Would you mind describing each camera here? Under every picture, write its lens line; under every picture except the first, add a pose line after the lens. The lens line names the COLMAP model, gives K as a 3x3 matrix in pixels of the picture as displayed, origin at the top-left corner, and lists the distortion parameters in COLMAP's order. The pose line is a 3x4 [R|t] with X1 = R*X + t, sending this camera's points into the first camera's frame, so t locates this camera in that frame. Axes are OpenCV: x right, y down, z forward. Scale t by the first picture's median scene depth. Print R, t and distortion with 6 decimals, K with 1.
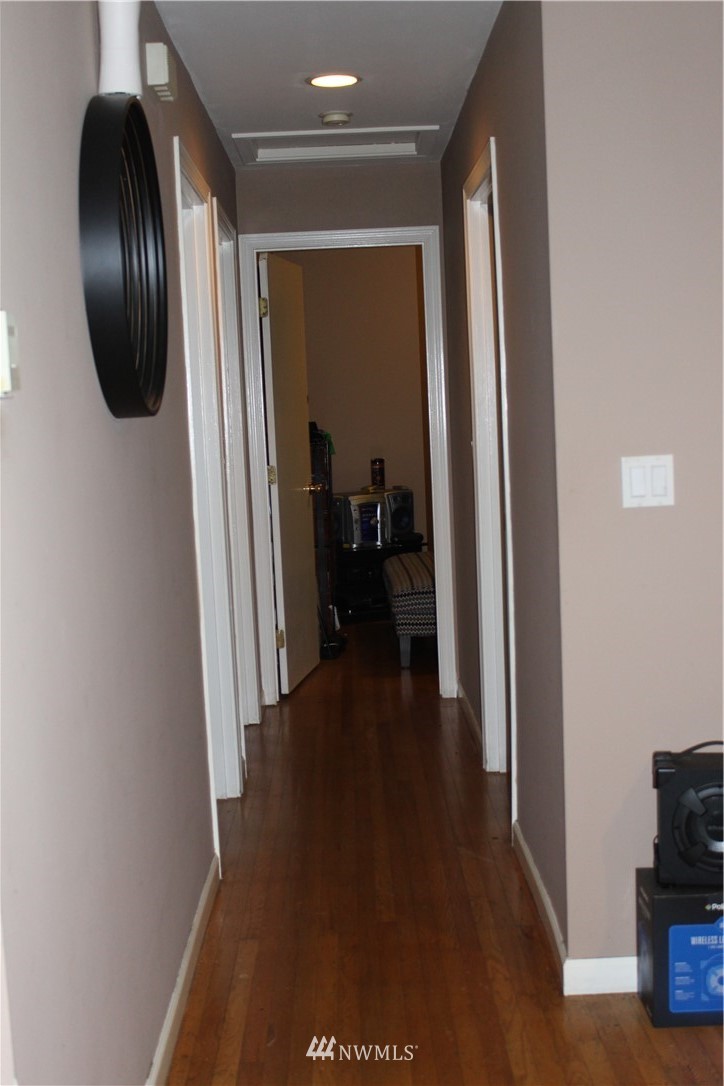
lens RADIAL K [[1353.5, 0, 362.0], [0, 1353.5, 543.5], [0, 0, 1]] dist [-0.031437, 0.000000]
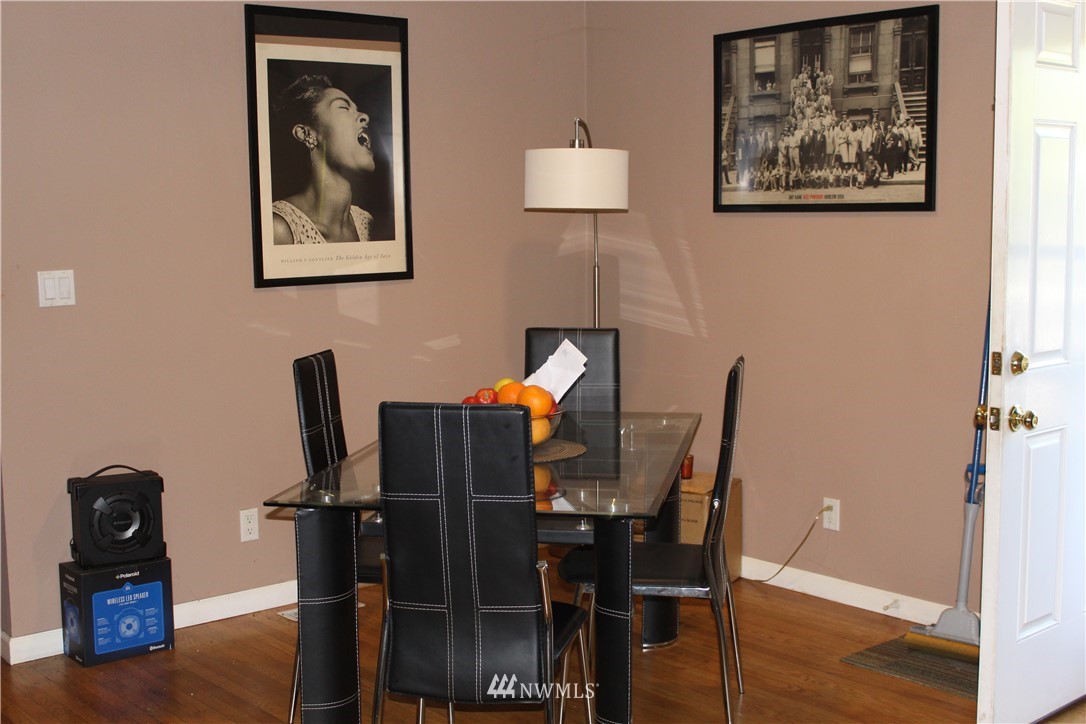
lens RADIAL K [[1353.5, 0, 543.2], [0, 1353.5, 362.8], [0, 0, 1]] dist [-0.031437, 0.000000]
pose [[0.753959, -0.036081, 0.655930, -0.336287], [0.048099, 0.998842, -0.000344, 0.057714], [-0.655158, 0.031809, 0.754822, -0.404467]]
